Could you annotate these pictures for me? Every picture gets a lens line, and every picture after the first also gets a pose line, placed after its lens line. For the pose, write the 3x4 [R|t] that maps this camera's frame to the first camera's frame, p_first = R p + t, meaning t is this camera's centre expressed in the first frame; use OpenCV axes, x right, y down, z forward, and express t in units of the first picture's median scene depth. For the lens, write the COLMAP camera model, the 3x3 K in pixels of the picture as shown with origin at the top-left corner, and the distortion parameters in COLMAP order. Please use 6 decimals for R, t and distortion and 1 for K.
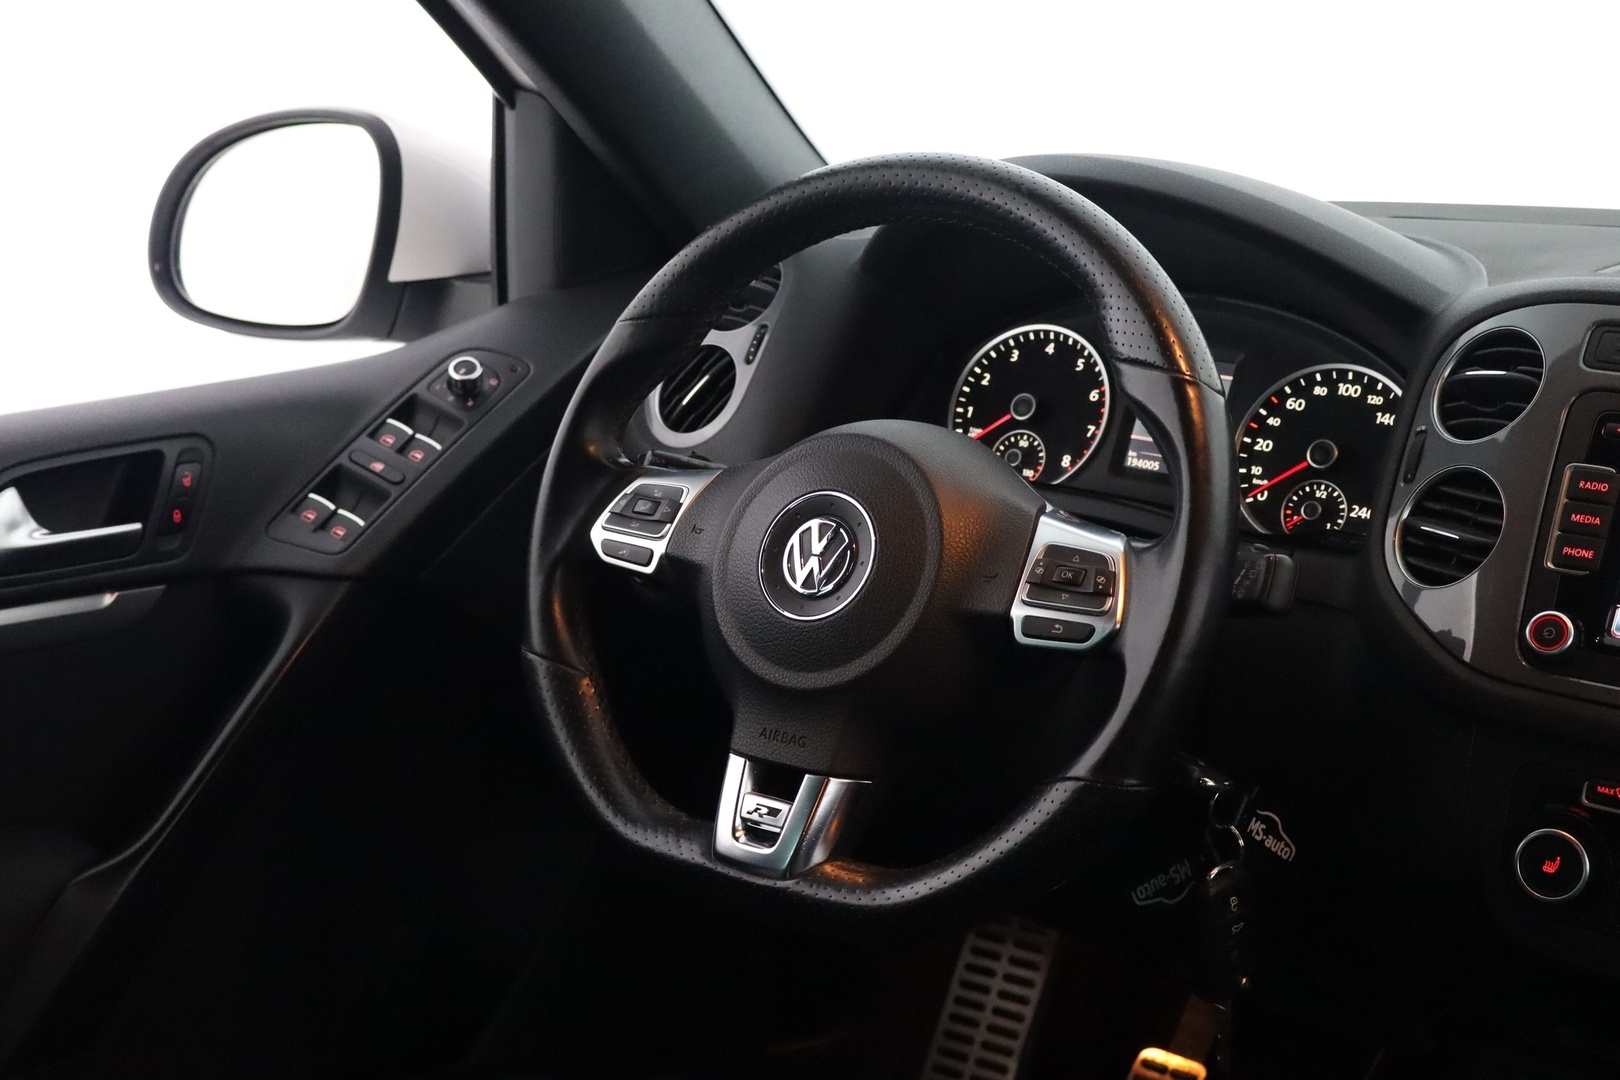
lens RADIAL K [[2163.7, 0, 810.0], [0, 2163.7, 540.0], [0, 0, 1]] dist [-0.009443, 0.017651]
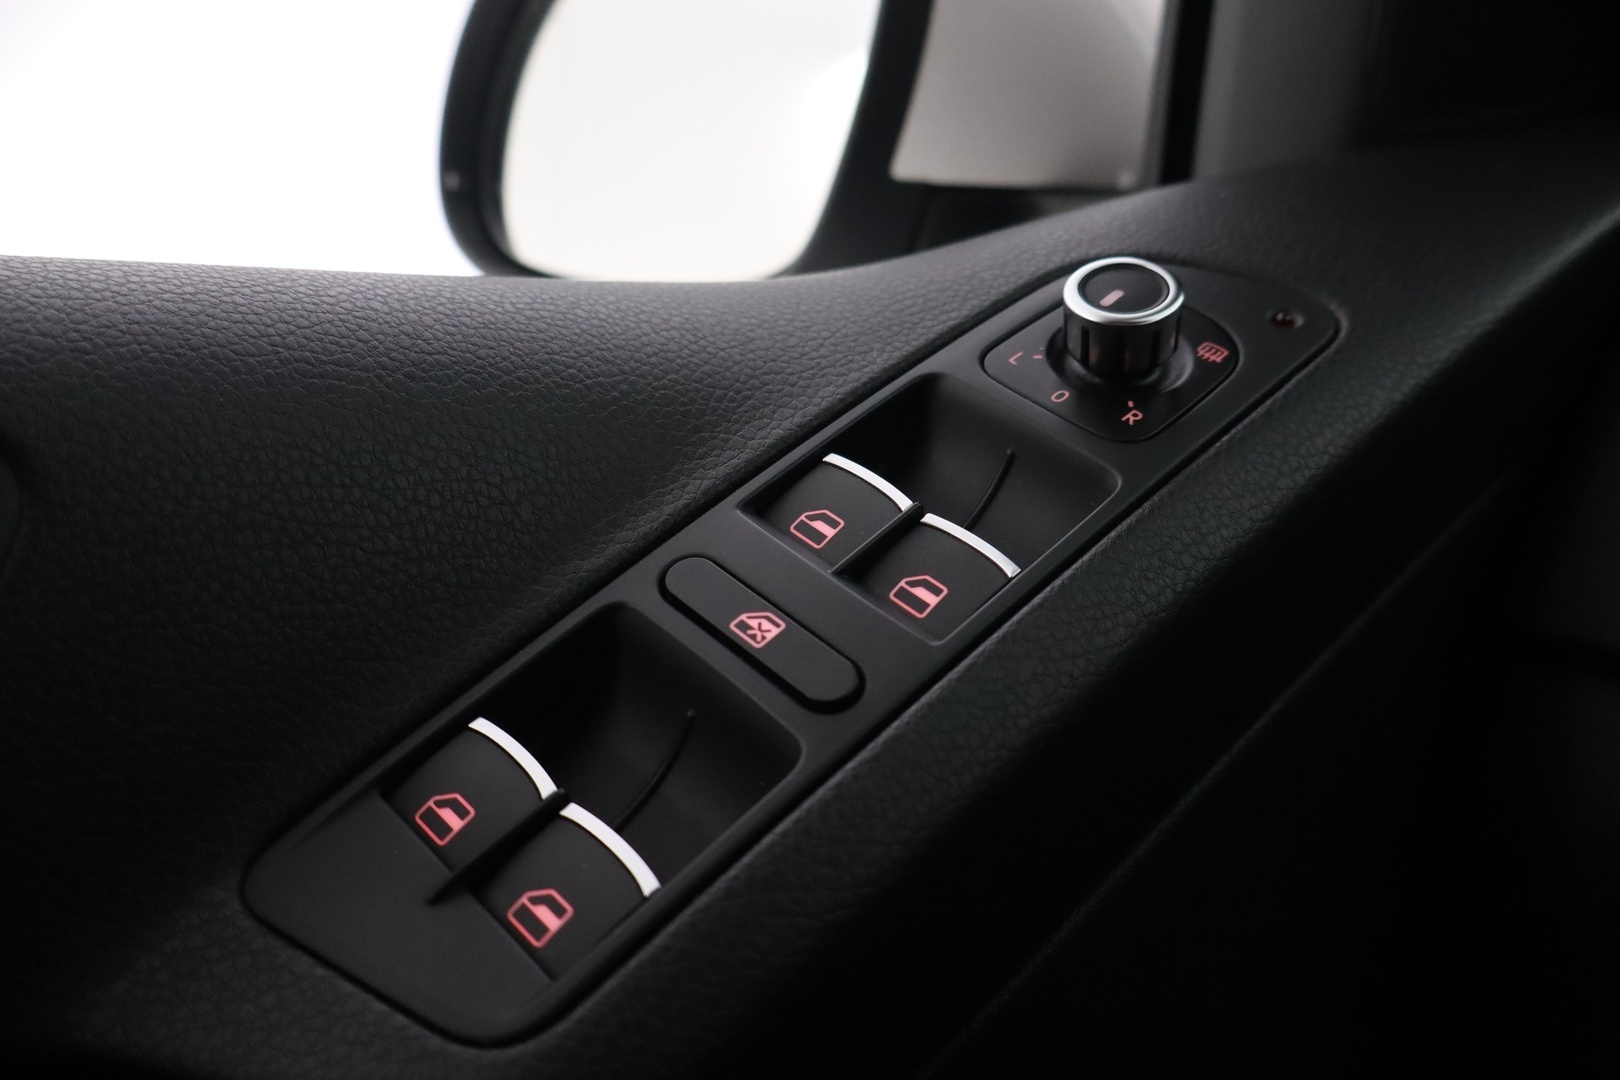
lens RADIAL K [[1341.2, 0, 810.0], [0, 1341.2, 540.0], [0, 0, 1]] dist [-0.011036, 0.072669]
pose [[0.961945, 0.068196, -0.264597, -0.151756], [-0.087360, 0.994287, -0.061336, -0.034347], [0.258903, 0.082117, 0.962406, 0.837352]]
